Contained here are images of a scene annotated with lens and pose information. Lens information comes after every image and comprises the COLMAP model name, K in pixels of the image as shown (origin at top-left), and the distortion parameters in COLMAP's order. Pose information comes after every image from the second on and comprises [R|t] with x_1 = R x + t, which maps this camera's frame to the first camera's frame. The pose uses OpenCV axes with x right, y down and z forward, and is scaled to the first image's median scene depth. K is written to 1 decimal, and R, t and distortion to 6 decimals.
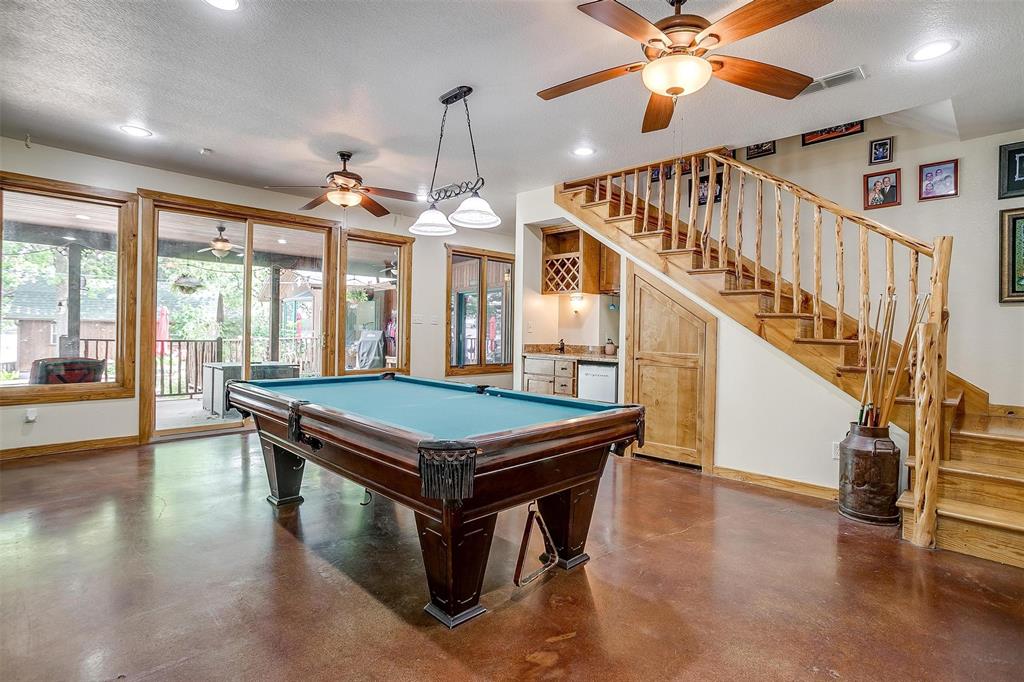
lens RADIAL K [[497.1, 0, 512.8], [0, 497.1, 335.2], [0, 0, 1]] dist [-0.005894, 0.001334]
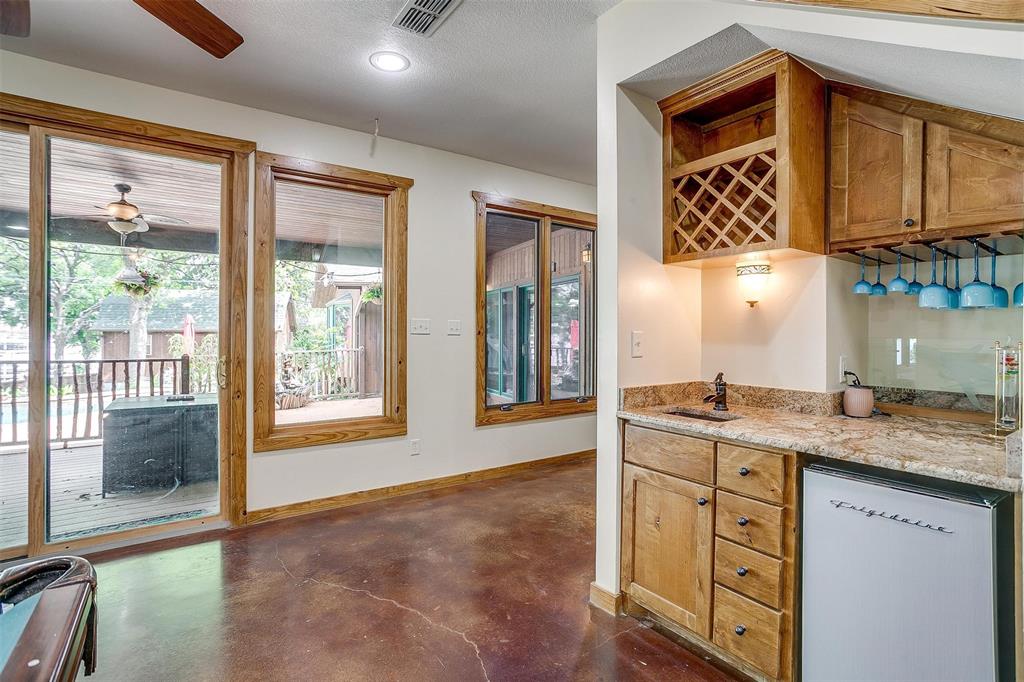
lens RADIAL K [[497.1, 0, 511.7], [0, 497.1, 336.1], [0, 0, 1]] dist [-0.005894, 0.001334]
pose [[0.985341, -0.012437, -0.170143, 0.003588], [0.011508, 0.999913, -0.006445, -0.020706], [0.170209, 0.004393, 0.985398, 0.583032]]
